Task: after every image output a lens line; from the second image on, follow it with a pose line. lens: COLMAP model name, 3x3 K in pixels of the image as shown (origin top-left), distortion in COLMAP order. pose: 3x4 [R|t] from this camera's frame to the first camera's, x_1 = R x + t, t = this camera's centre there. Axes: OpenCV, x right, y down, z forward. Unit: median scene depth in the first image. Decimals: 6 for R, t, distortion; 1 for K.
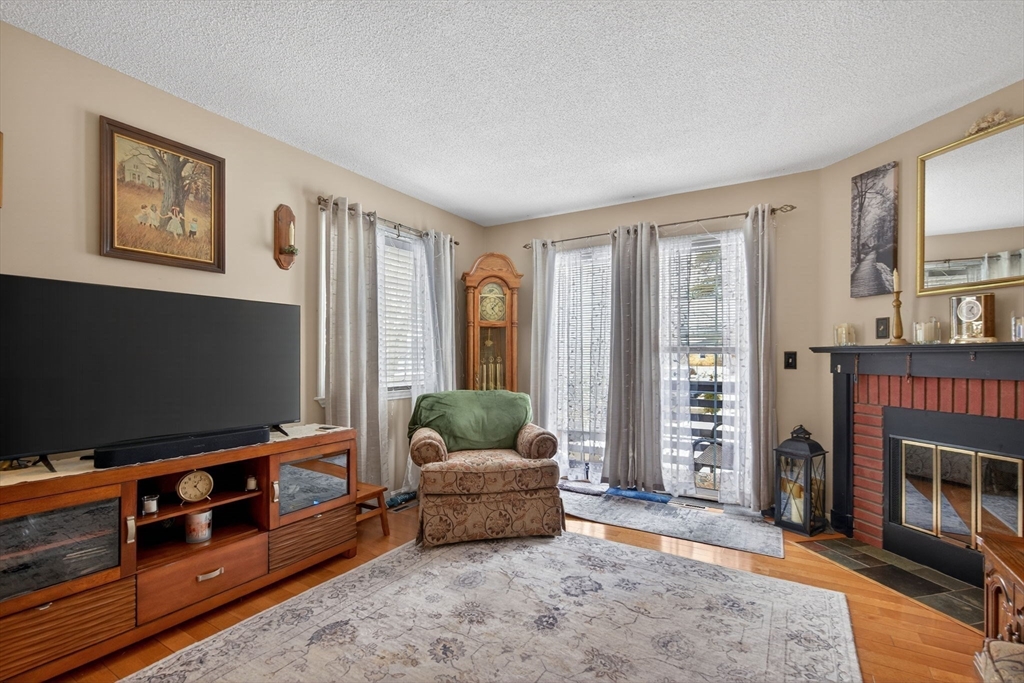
lens RADIAL K [[449.4, 0, 512.4], [0, 449.4, 360.8], [0, 0, 1]] dist [0.002428, 0.000001]
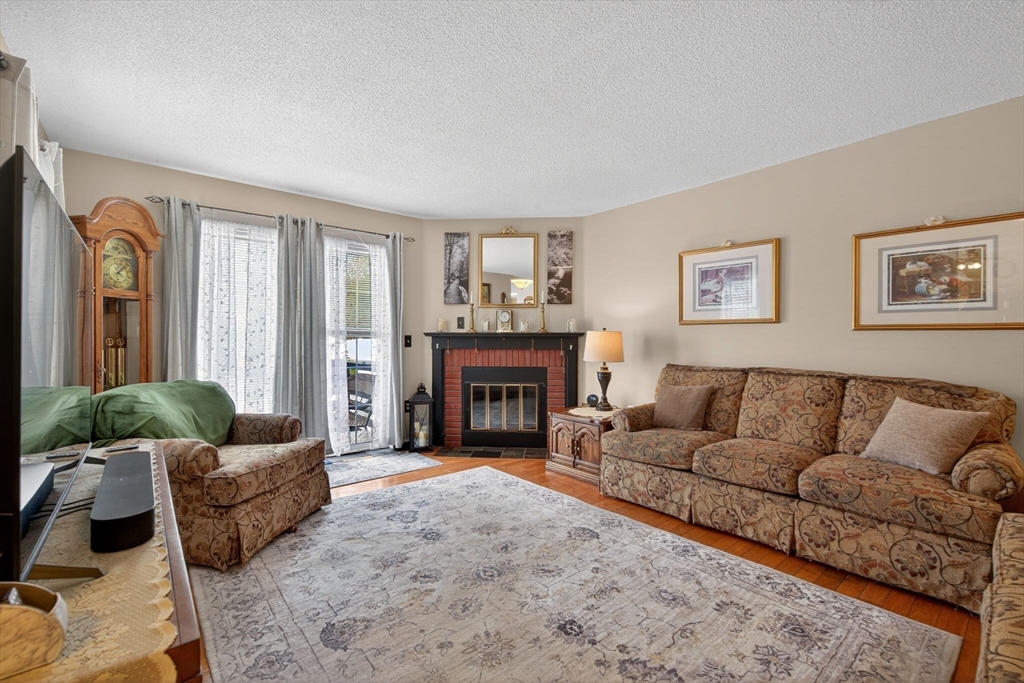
lens RADIAL K [[449.4, 0, 502.8], [0, 449.4, 337.9], [0, 0, 1]] dist [0.002428, 0.000001]
pose [[0.334697, 0.001018, 0.942325, -0.816957], [0.006455, 0.999973, -0.003373, -0.005820], [-0.942304, 0.007211, 0.334681, 0.251206]]
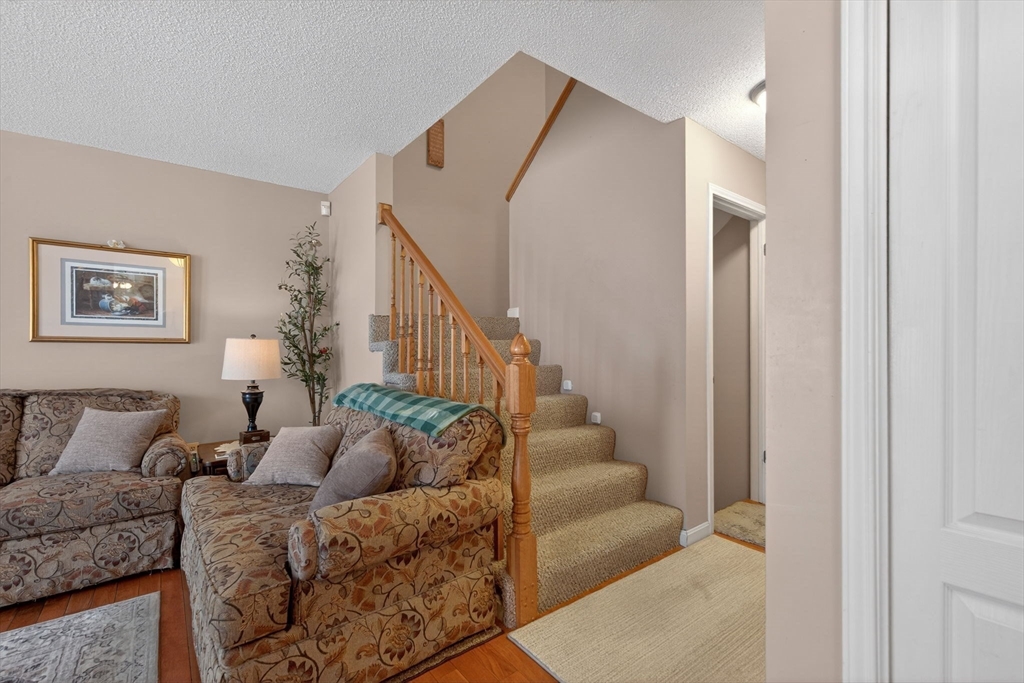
lens RADIAL K [[449.4, 0, 517.7], [0, 449.4, 348.0], [0, 0, 1]] dist [0.002428, 0.000001]
pose [[-0.931578, 0.003177, 0.363527, -0.869179], [0.005265, 0.999975, 0.004754, -0.008131], [-0.363503, 0.006342, -0.931571, 0.351732]]
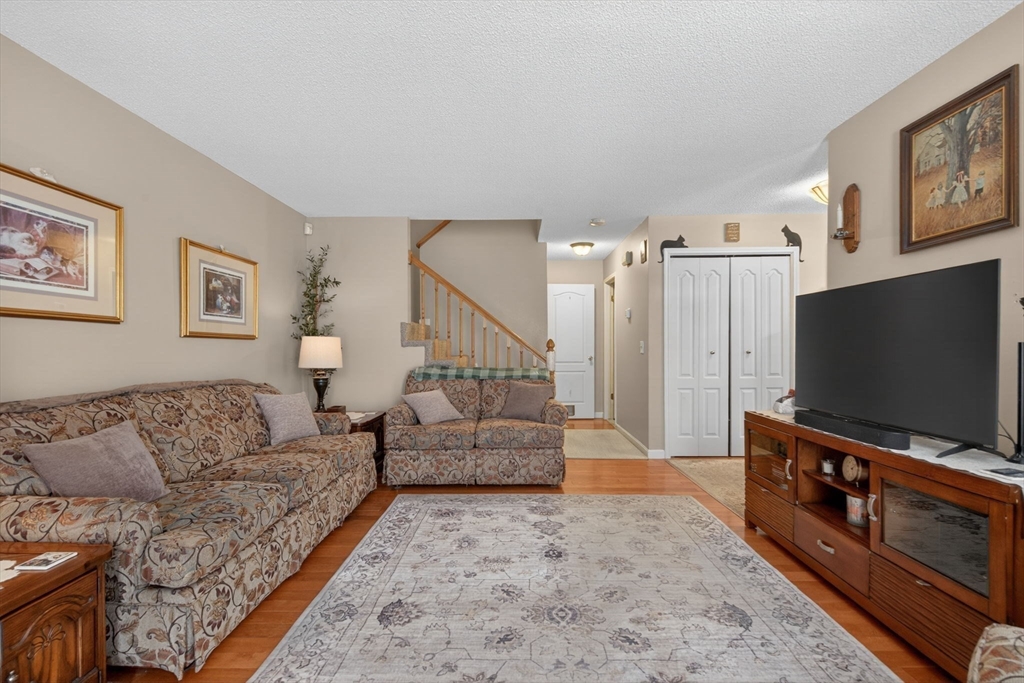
lens RADIAL K [[449.4, 0, 520.2], [0, 449.4, 351.4], [0, 0, 1]] dist [0.002428, 0.000001]
pose [[-0.853655, 0.009529, -0.520752, 0.372781], [-0.000396, 0.999820, 0.018943, -0.008995], [0.520839, 0.016377, -0.853498, 1.121503]]
